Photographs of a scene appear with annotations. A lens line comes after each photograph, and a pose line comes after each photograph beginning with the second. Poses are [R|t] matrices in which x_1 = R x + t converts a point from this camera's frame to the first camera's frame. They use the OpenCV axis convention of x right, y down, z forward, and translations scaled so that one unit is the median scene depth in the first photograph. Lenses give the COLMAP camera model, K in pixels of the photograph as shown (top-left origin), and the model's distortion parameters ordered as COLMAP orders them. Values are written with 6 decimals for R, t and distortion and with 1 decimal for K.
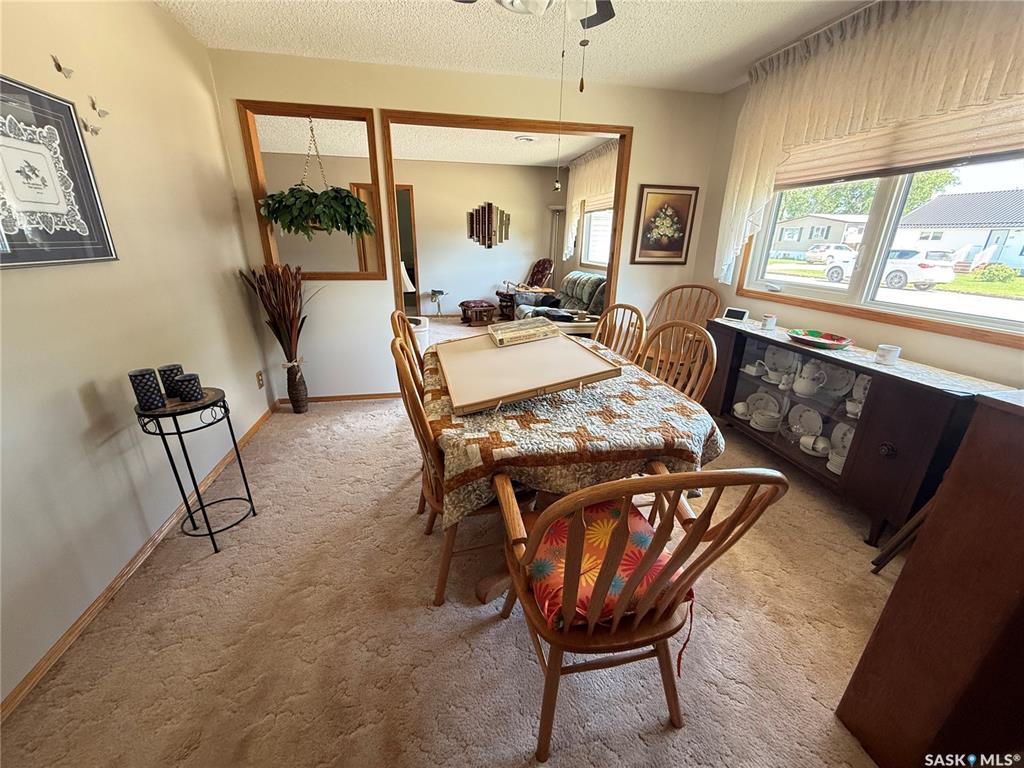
lens RADIAL K [[407.1, 0, 512.0], [0, 407.1, 384.0], [0, 0, 1]] dist [0.001654, 0.000340]
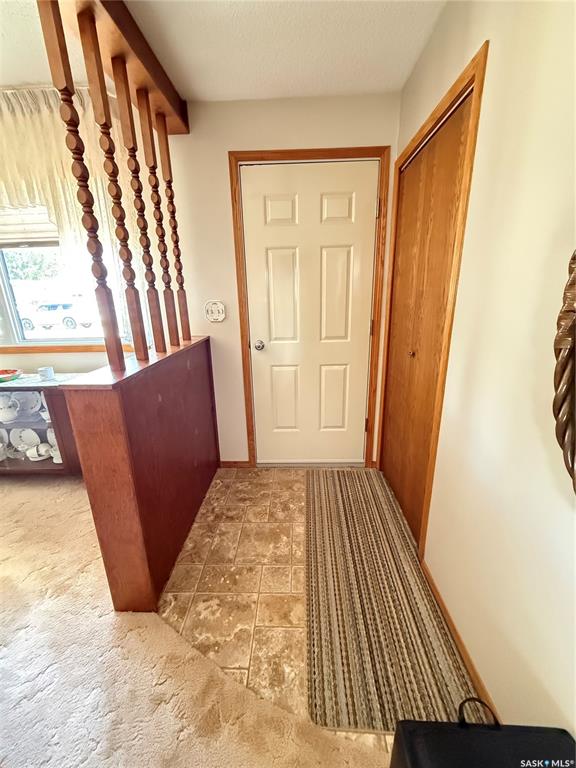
lens RADIAL K [[305.4, 0, 288.0], [0, 305.4, 384.0], [0, 0, 1]] dist [0.001654, 0.000340]
pose [[0.220486, -0.296665, 0.929180, 0.087286], [0.358481, 0.910600, 0.205668, 0.038181], [-0.907126, 0.287746, 0.307124, -0.074741]]
